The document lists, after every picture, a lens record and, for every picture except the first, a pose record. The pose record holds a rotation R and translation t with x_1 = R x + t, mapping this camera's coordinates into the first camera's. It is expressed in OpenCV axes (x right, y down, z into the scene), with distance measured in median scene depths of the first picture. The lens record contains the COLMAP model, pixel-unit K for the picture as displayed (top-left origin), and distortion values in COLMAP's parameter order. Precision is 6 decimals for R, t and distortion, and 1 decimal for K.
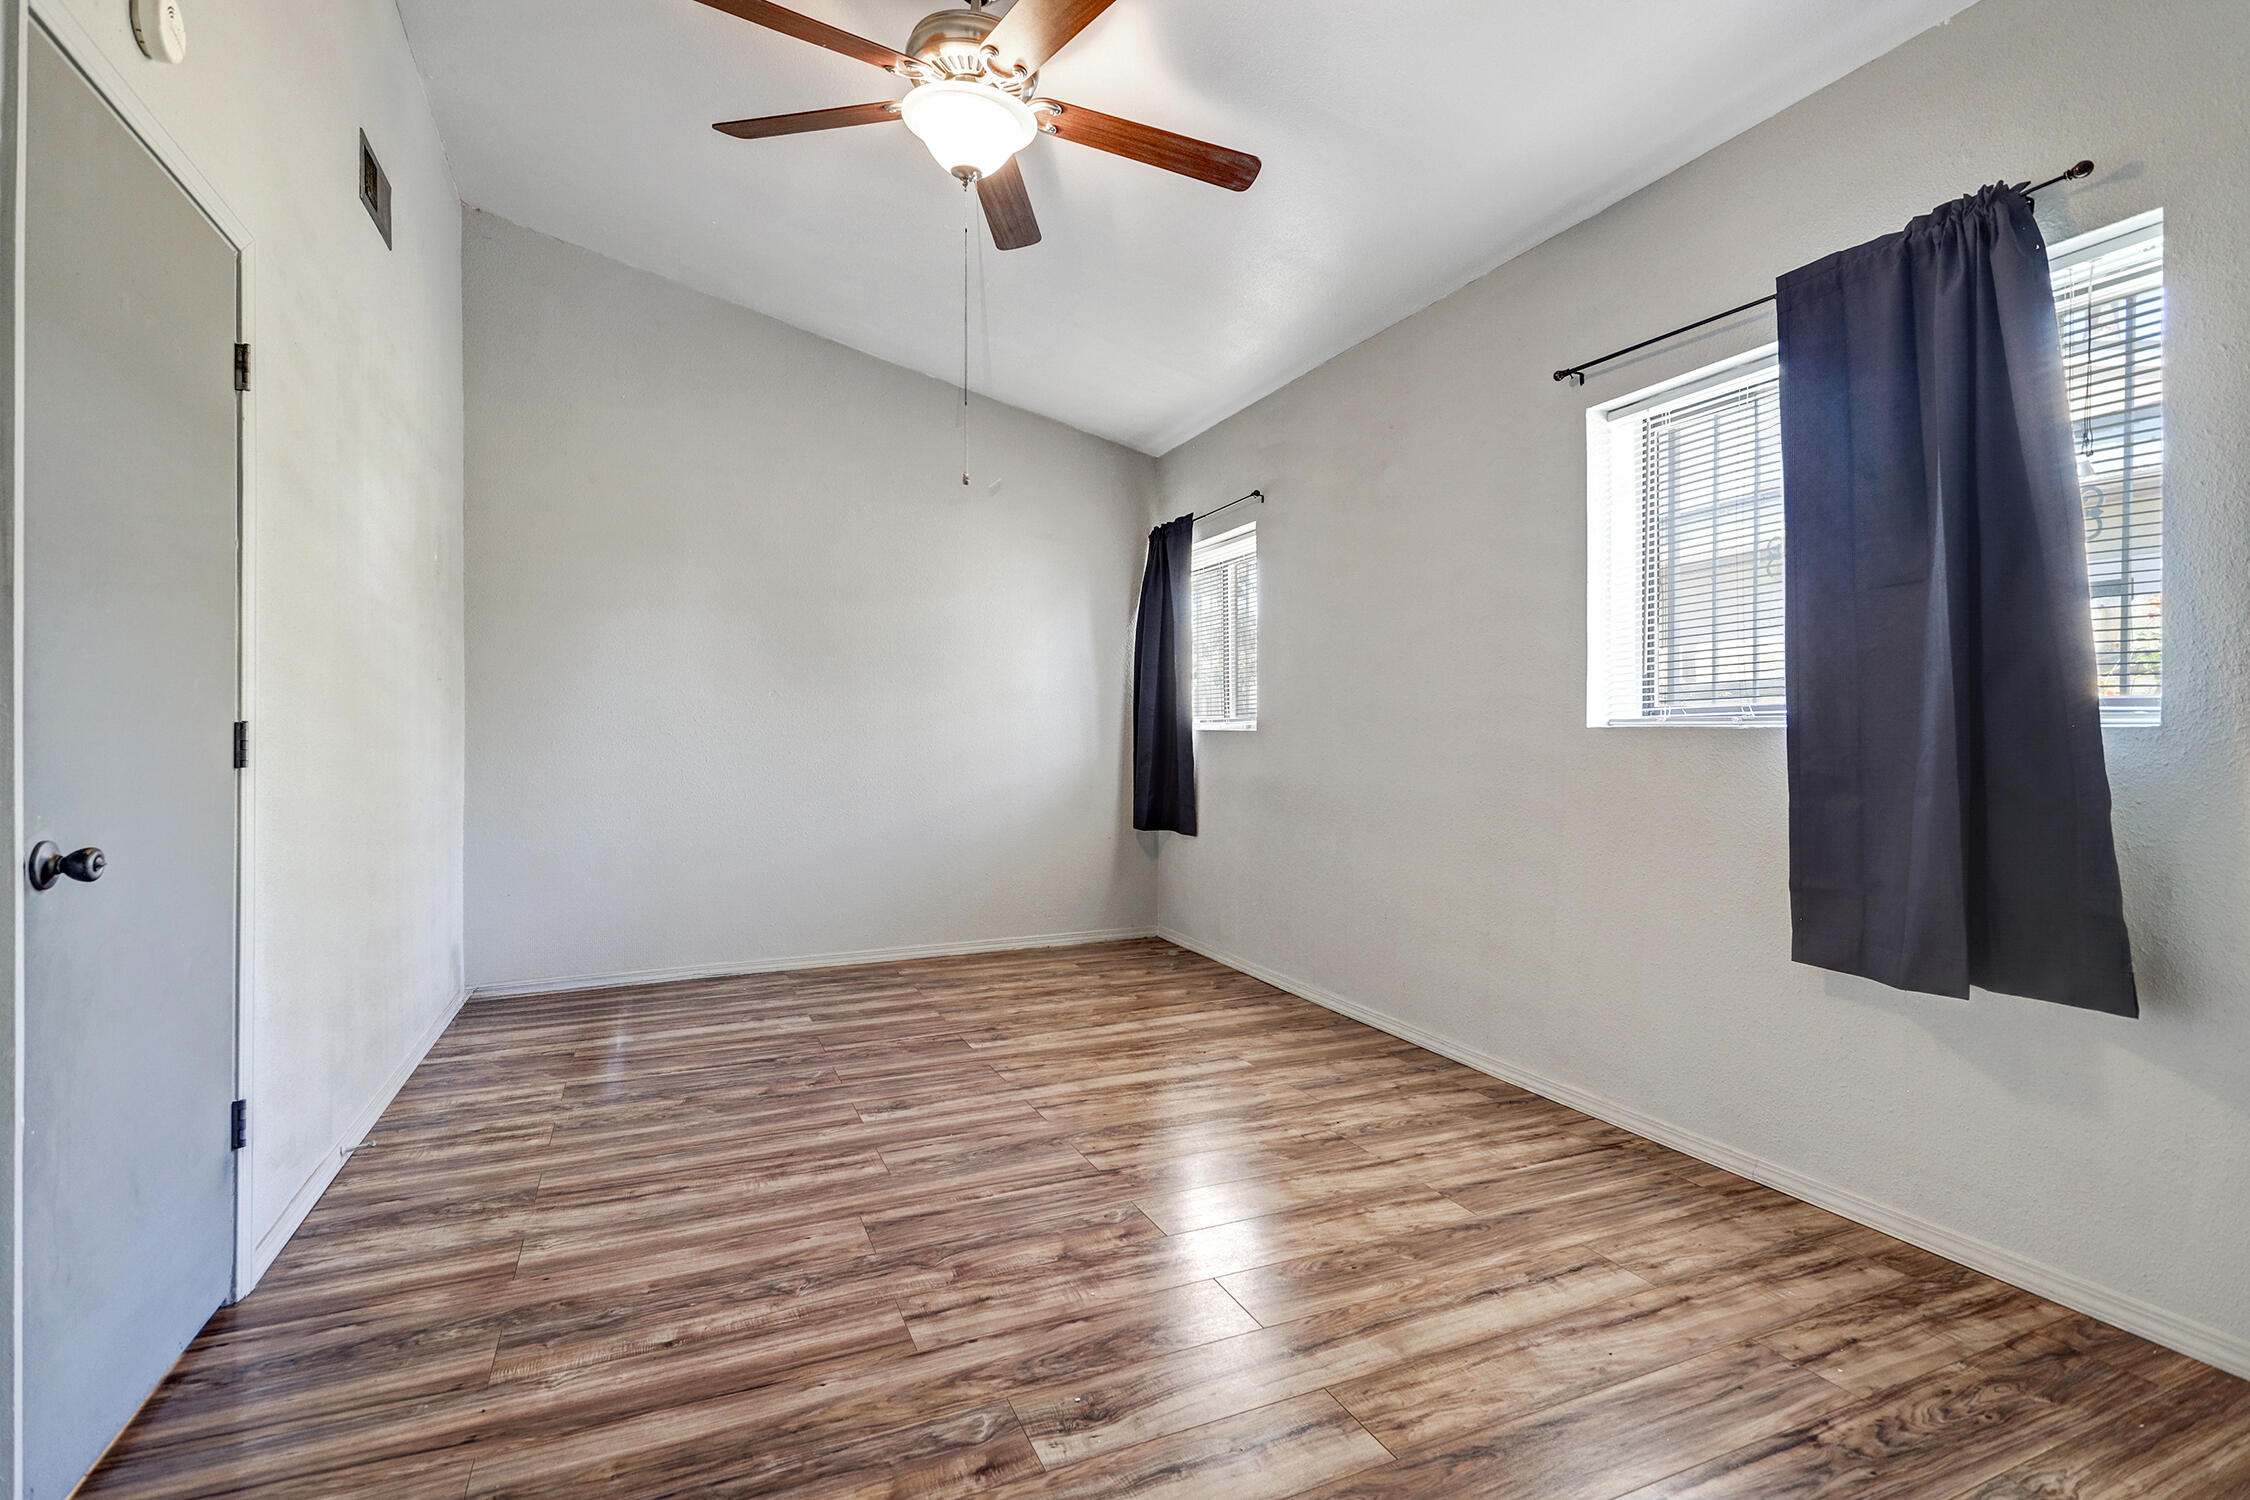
lens RADIAL K [[1065.5, 0, 1125.4], [0, 1065.5, 735.7], [0, 0, 1]] dist [-0.000761, -0.000222]
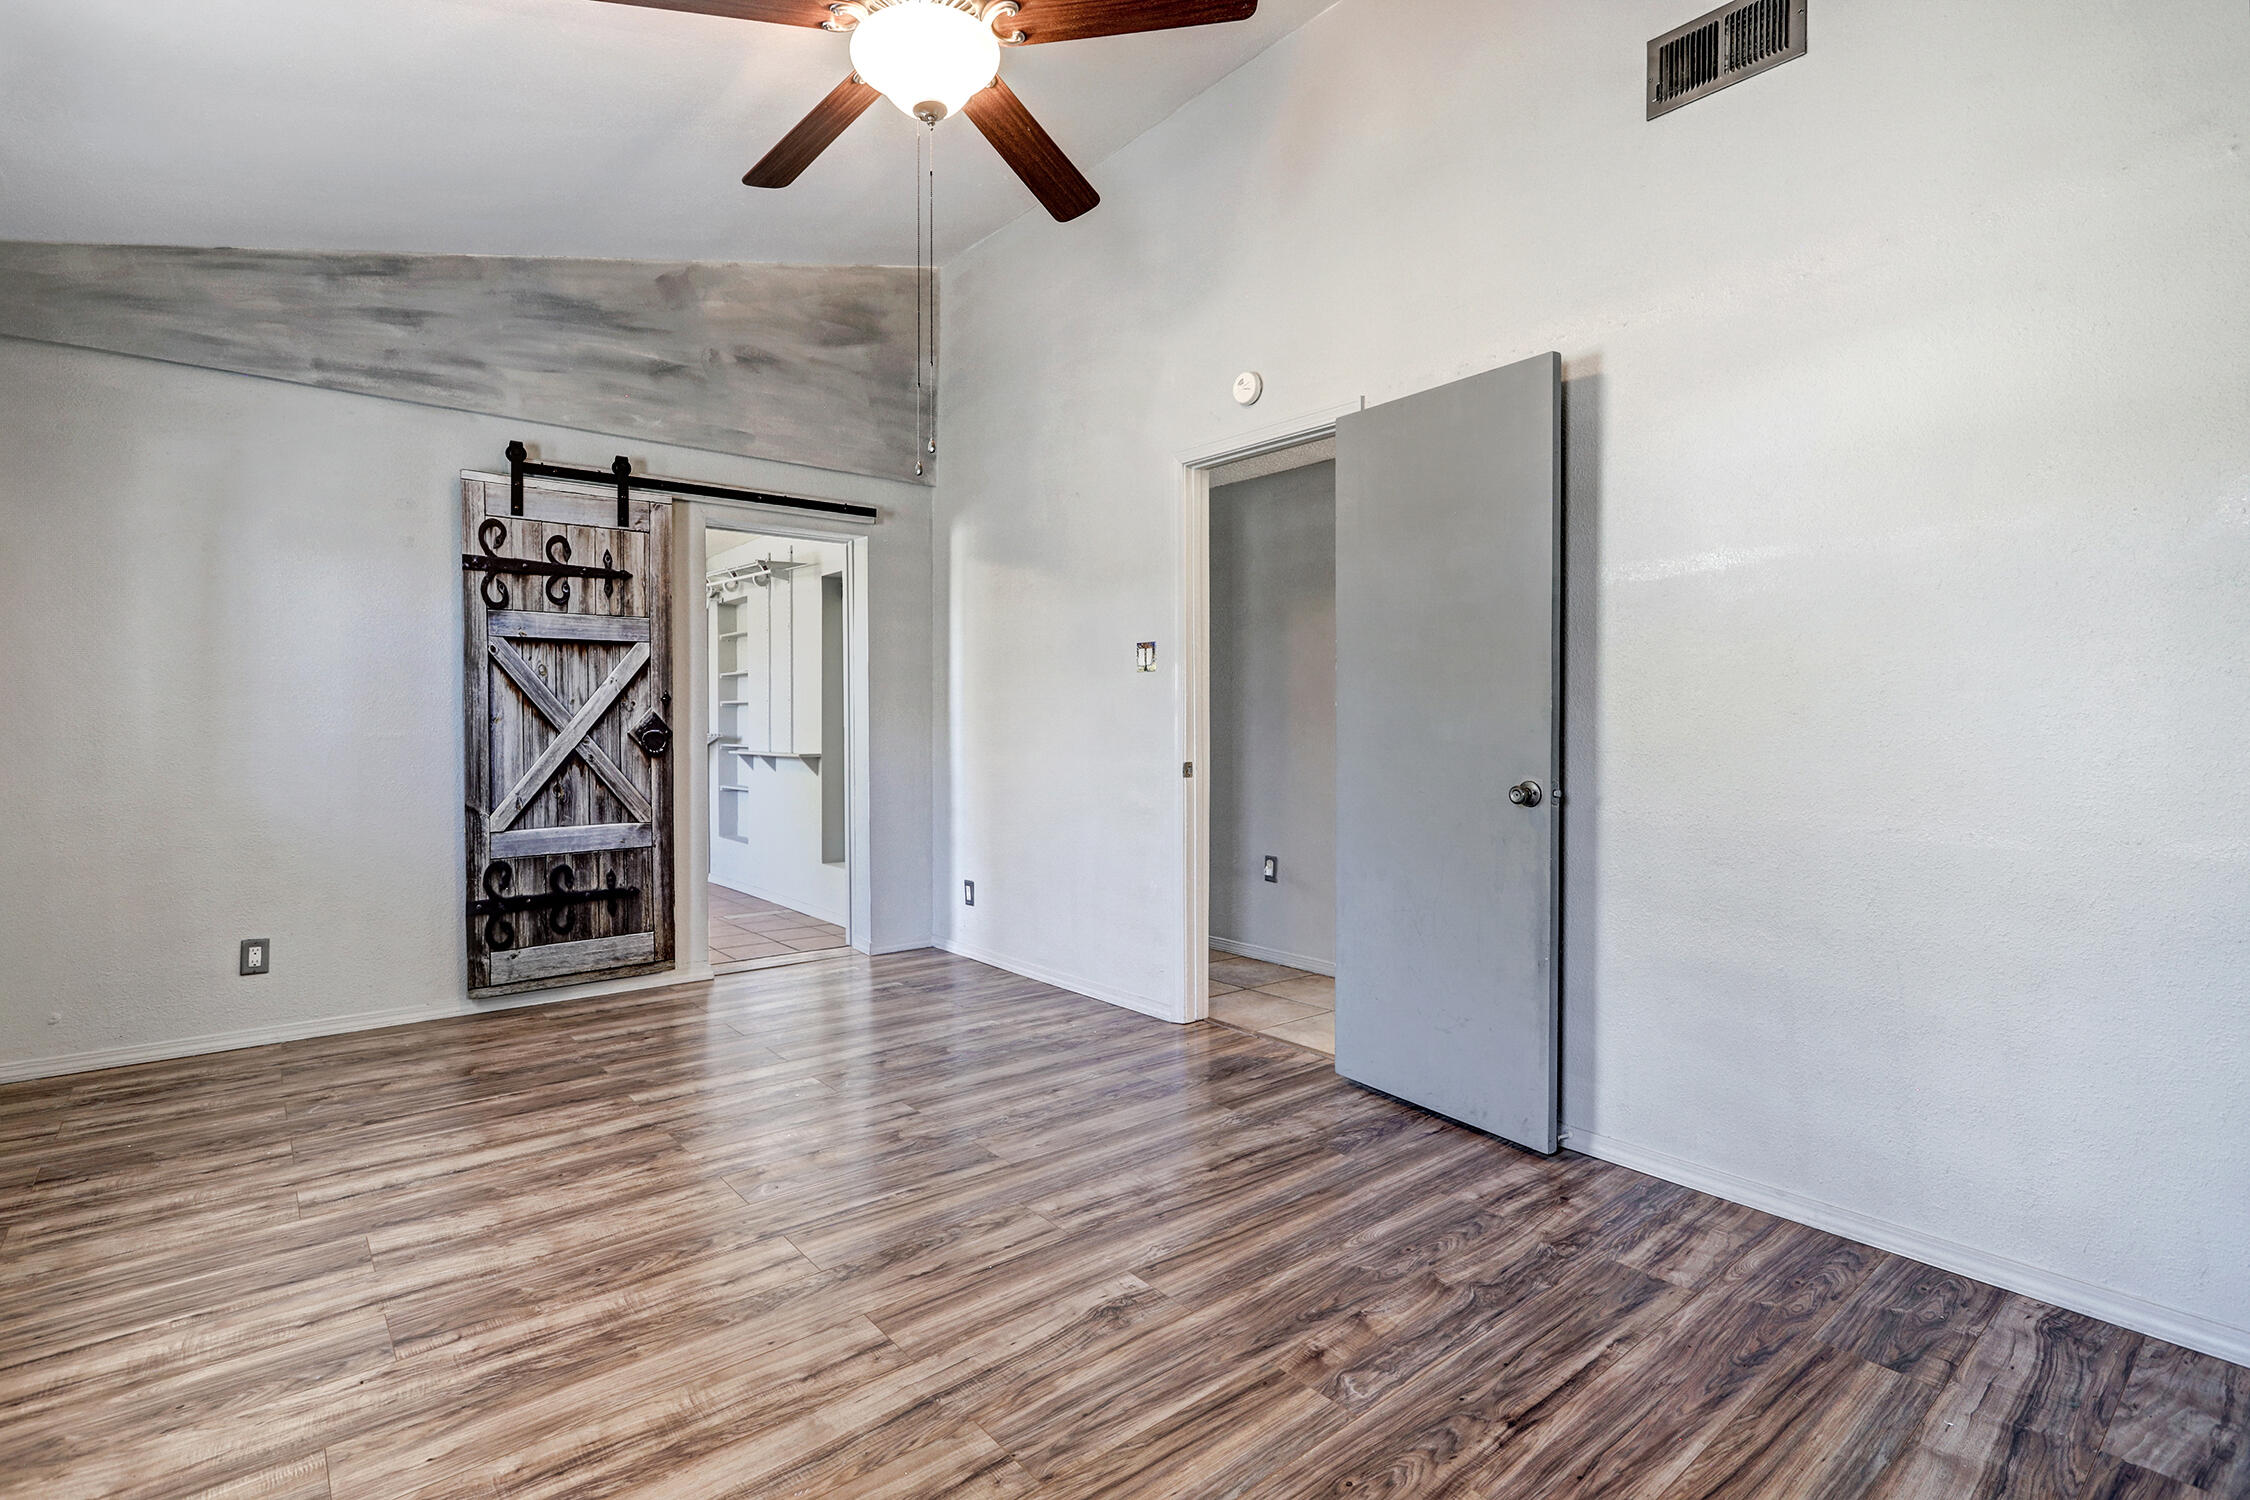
lens RADIAL K [[1065.5, 0, 1126.2], [0, 1065.5, 739.9], [0, 0, 1]] dist [-0.000761, -0.000222]
pose [[-0.961088, 0.012386, -0.275966, -0.057165], [0.006793, 0.999752, 0.021216, -0.008384], [0.276160, 0.018515, -0.960933, 1.832330]]
